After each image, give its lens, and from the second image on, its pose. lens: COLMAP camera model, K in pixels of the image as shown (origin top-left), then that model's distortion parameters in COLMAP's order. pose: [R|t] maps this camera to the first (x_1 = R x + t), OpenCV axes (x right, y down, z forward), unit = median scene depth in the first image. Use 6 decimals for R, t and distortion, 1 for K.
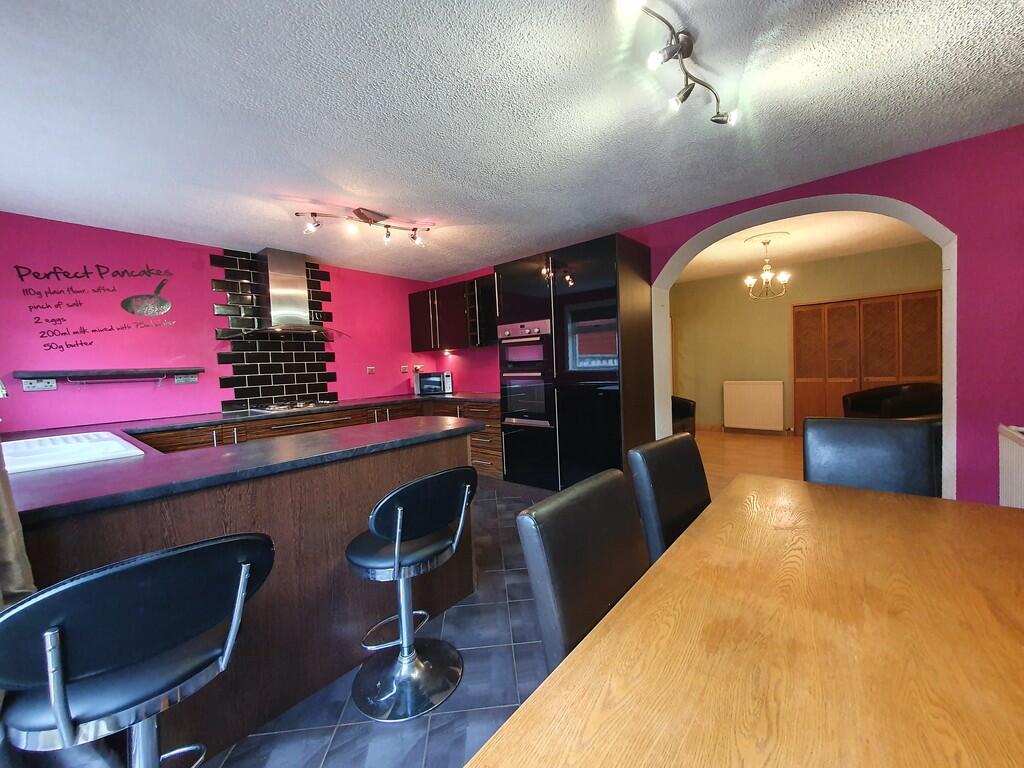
lens RADIAL K [[400.4, 0, 512.7], [0, 400.4, 382.6], [0, 0, 1]] dist [0.002369, -0.000154]
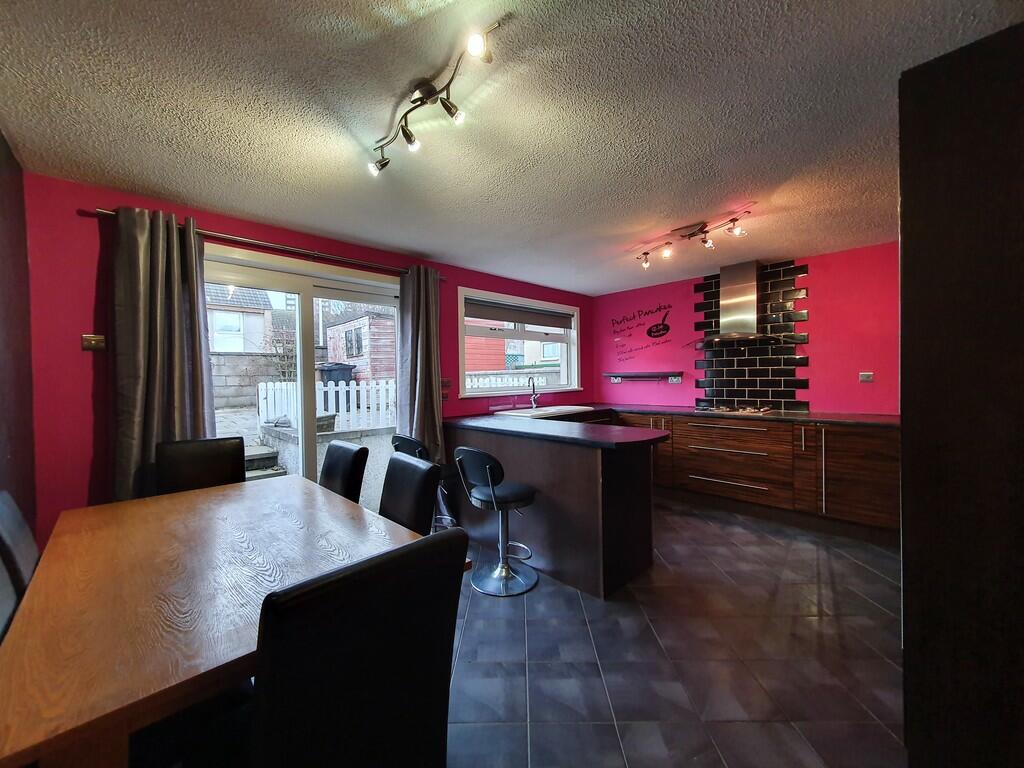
lens RADIAL K [[400.4, 0, 513.1], [0, 400.4, 381.8], [0, 0, 1]] dist [0.002369, -0.000154]
pose [[-0.099467, 0.051914, -0.993686, 0.591564], [-0.025459, 0.998178, 0.054698, -0.060825], [0.994715, 0.030739, -0.097964, 0.542859]]
